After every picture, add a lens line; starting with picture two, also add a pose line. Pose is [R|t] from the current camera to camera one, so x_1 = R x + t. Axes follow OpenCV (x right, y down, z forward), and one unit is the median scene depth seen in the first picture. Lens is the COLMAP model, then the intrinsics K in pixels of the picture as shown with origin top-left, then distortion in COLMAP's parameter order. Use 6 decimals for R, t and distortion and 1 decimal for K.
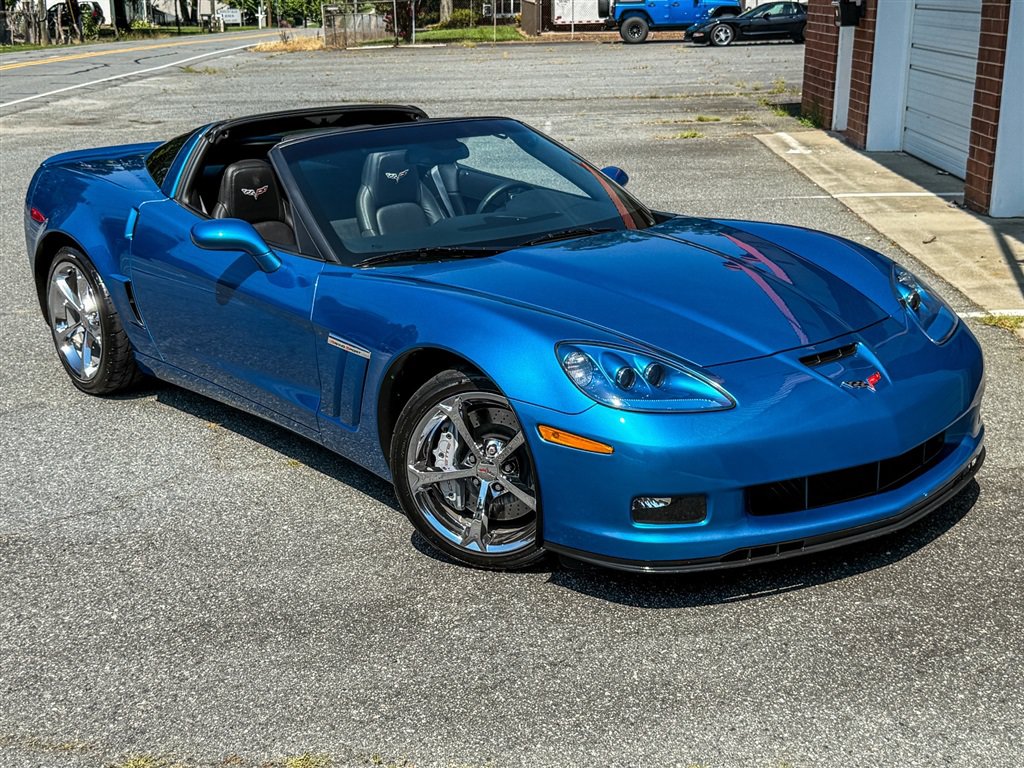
lens RADIAL K [[1383.1, 0, 515.2], [0, 1383.1, 382.1], [0, 0, 1]] dist [0.208438, -0.511039]
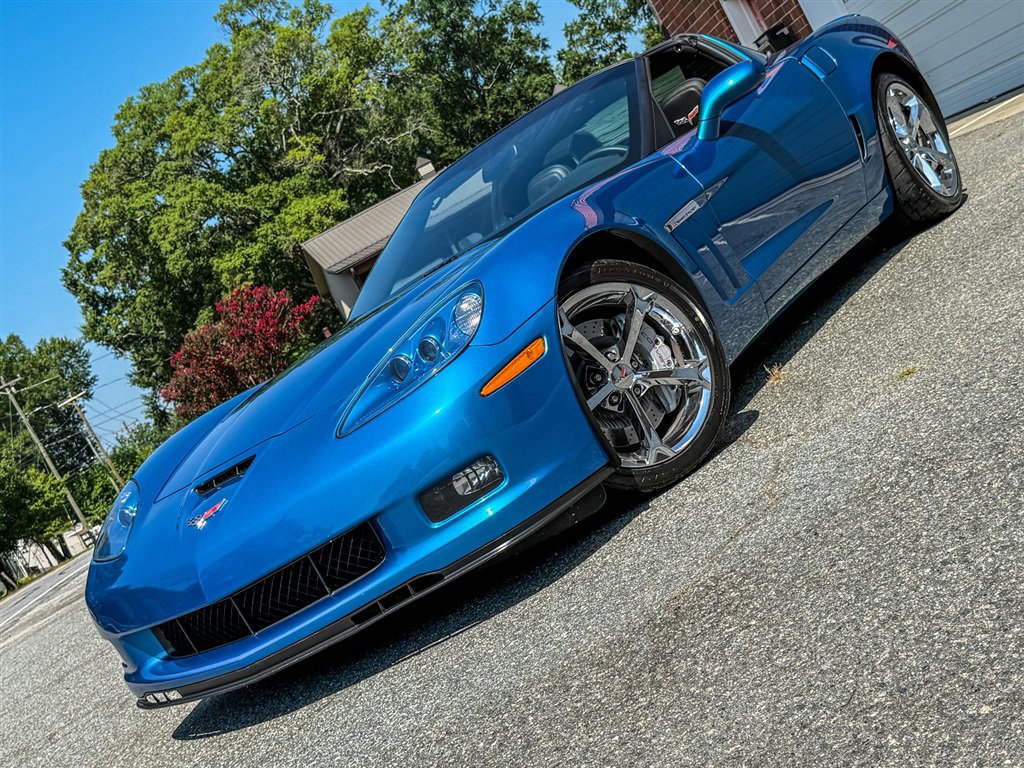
lens RADIAL K [[1383.1, 0, 515.2], [0, 1383.1, 382.1], [0, 0, 1]] dist [0.208438, -0.511039]
pose [[0.867810, -0.483134, 0.116131, -0.156946], [0.496886, 0.842297, -0.208902, 0.042605], [0.003110, 0.238991, 0.971017, 0.147773]]
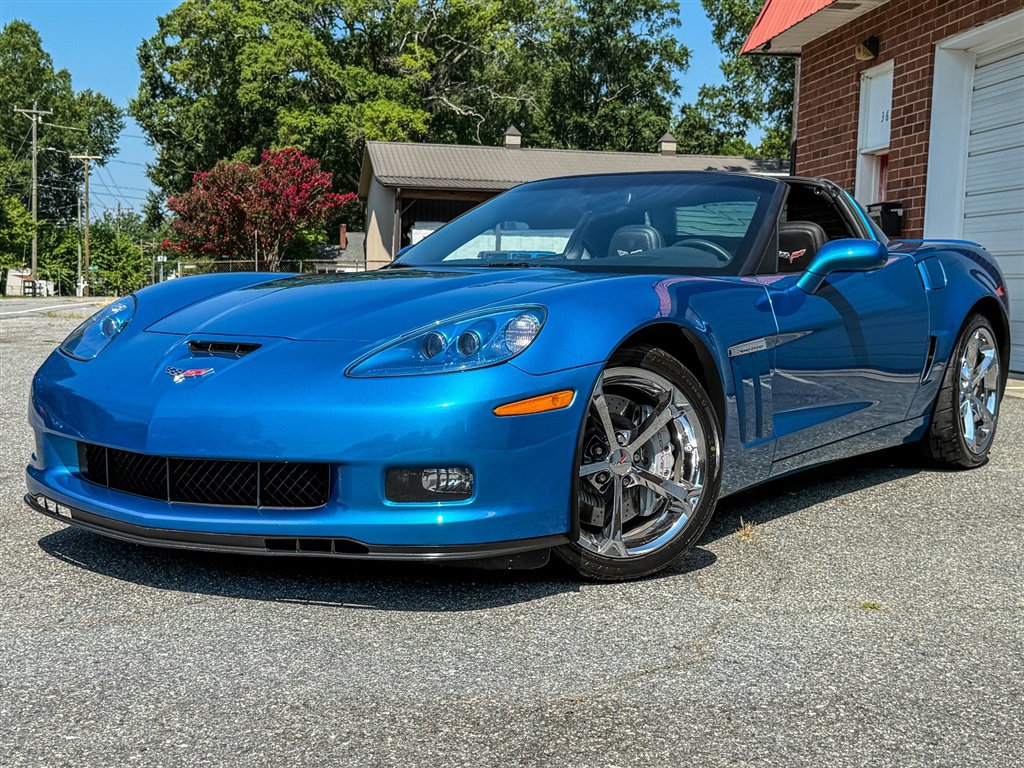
lens RADIAL K [[1382.4, 0, 512.5], [0, 1382.4, 378.0], [0, 0, 1]] dist [0.203176, -0.468483]
pose [[0.990128, 0.018217, 0.138977, -0.165555], [0.010136, 0.979617, -0.200618, 0.033141], [-0.139798, 0.200046, 0.969762, 0.148713]]
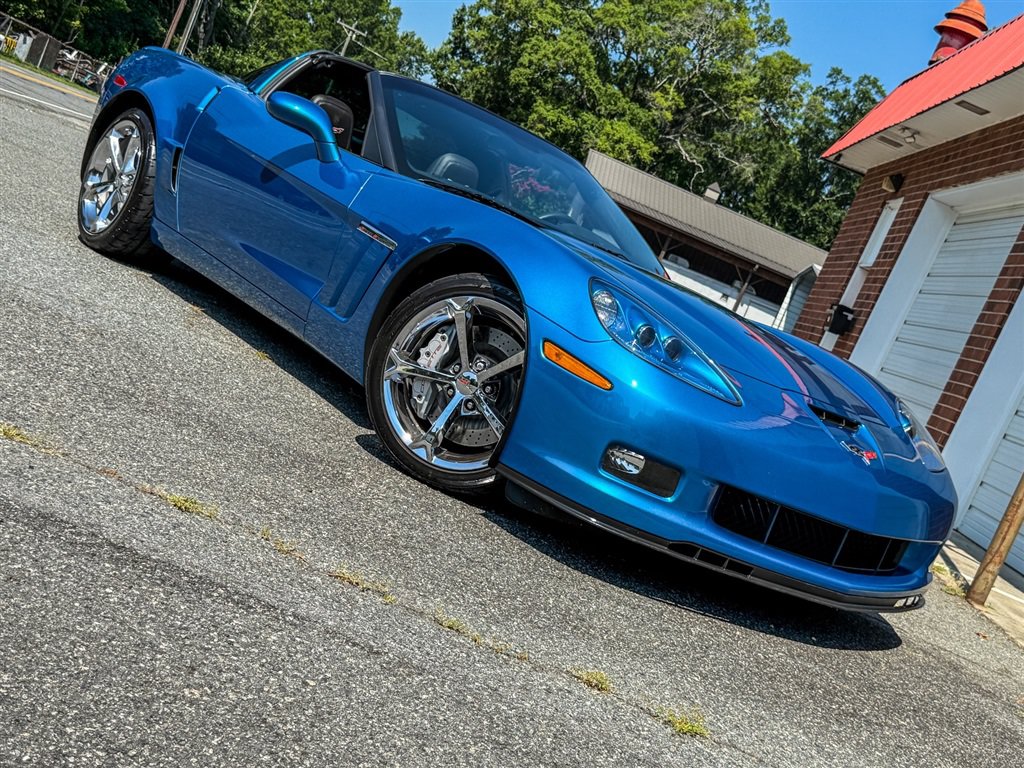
lens RADIAL K [[1232.3, 0, 511.8], [0, 1232.3, 390.4], [0, 0, 1]] dist [0.184732, -0.431143]
pose [[0.916534, 0.399447, 0.020183, -0.002285], [-0.390890, 0.905299, -0.166248, 0.062351], [-0.084679, 0.144482, 0.985877, 0.050614]]
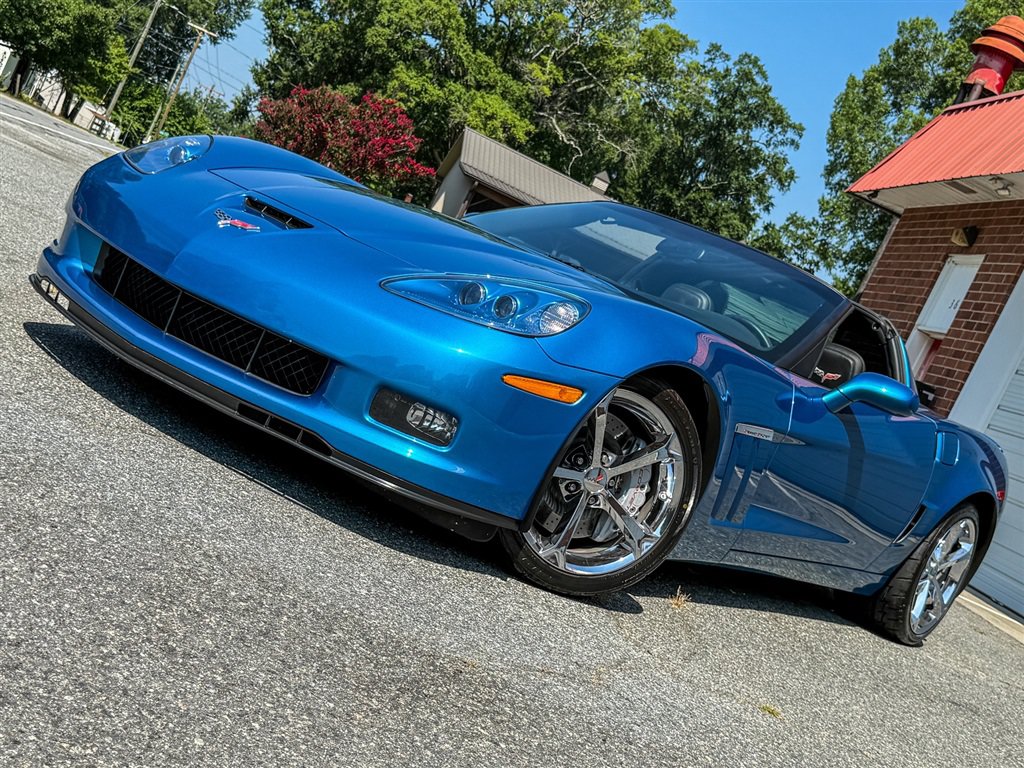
lens RADIAL K [[1383.1, 0, 515.2], [0, 1383.1, 382.1], [0, 0, 1]] dist [0.208438, -0.511039]
pose [[0.897501, 0.418019, 0.140545, -0.166635], [-0.383769, 0.897300, -0.218116, 0.043043], [-0.217287, 0.141822, 0.965750, 0.151934]]
